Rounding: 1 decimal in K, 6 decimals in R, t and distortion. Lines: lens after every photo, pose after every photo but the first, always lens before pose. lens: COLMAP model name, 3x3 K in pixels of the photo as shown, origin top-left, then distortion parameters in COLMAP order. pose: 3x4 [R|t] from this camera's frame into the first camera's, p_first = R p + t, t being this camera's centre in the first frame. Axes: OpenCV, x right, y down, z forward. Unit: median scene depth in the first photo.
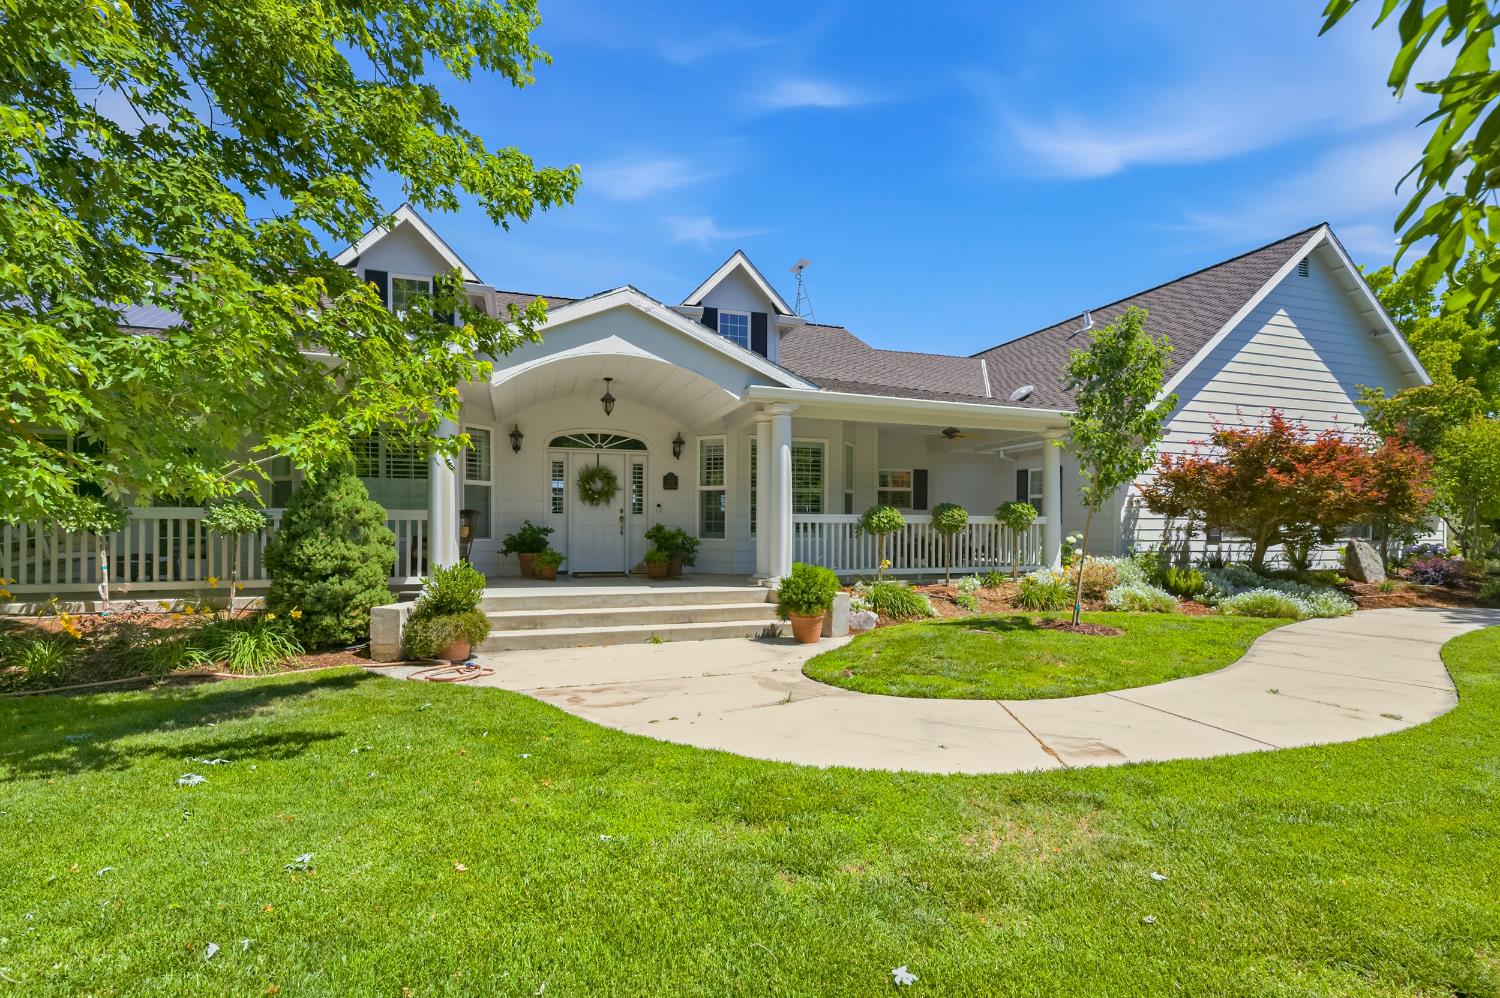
lens RADIAL K [[668.8, 0, 750.3], [0, 668.8, 516.3], [0, 0, 1]] dist [-0.000105, -0.000031]
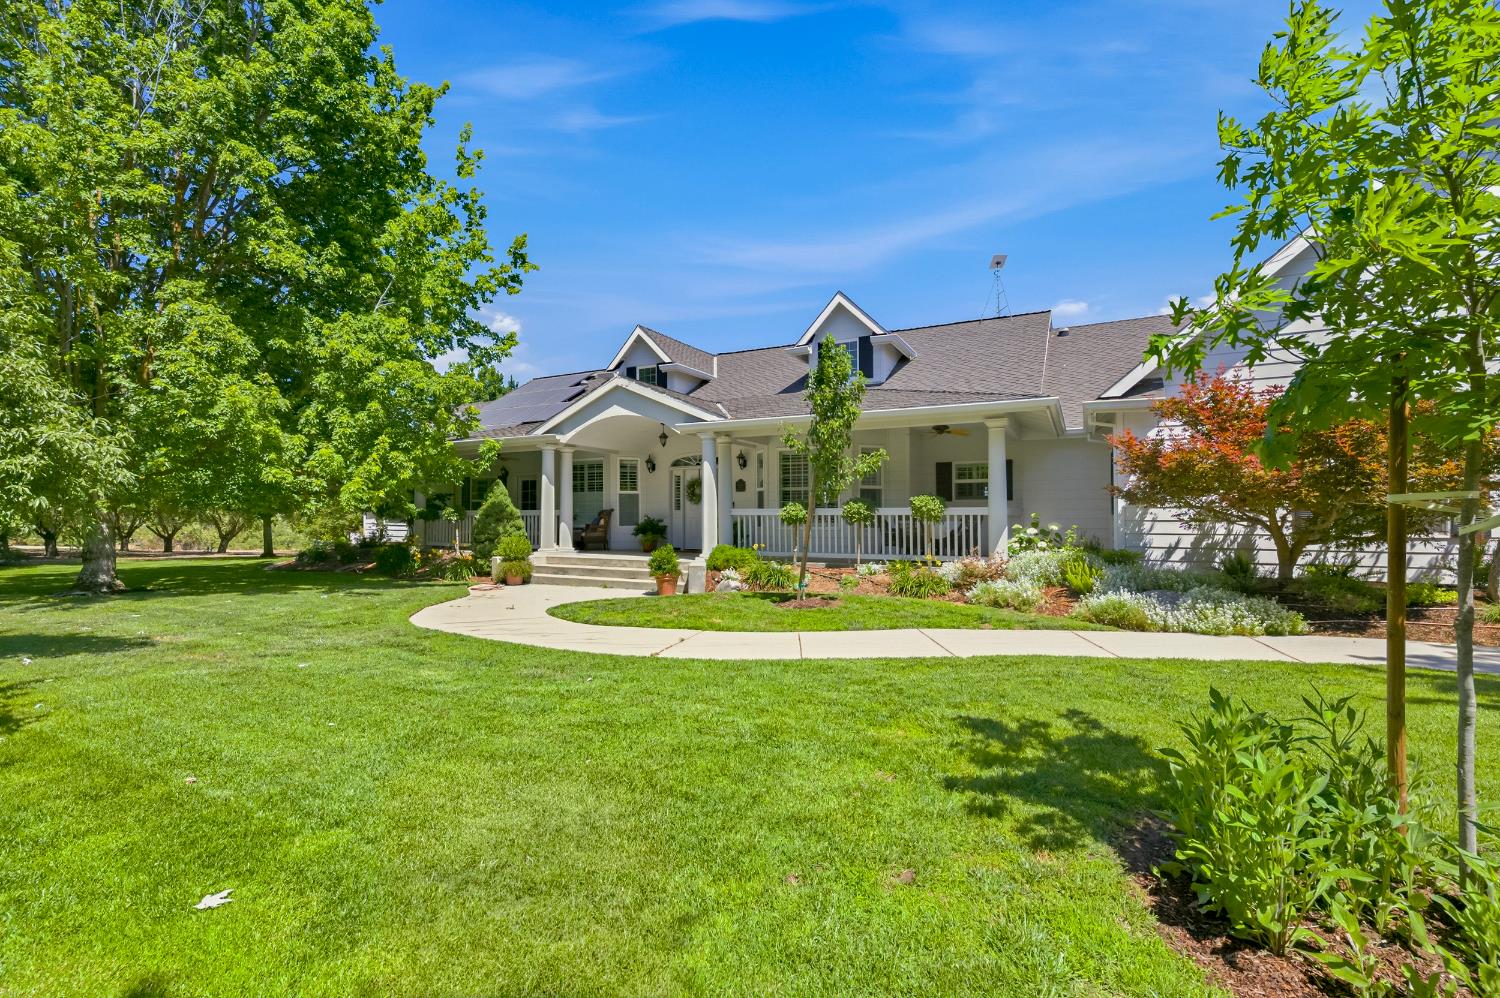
lens RADIAL K [[636.8, 0, 750.0], [0, 636.8, 499.0], [0, 0, 1]] dist [0.000756, 0.000045]
pose [[0.708109, -0.022682, -0.705739, 0.861501], [0.013663, 0.999737, -0.018422, 0.000171], [0.705971, 0.003402, 0.708232, 0.081051]]
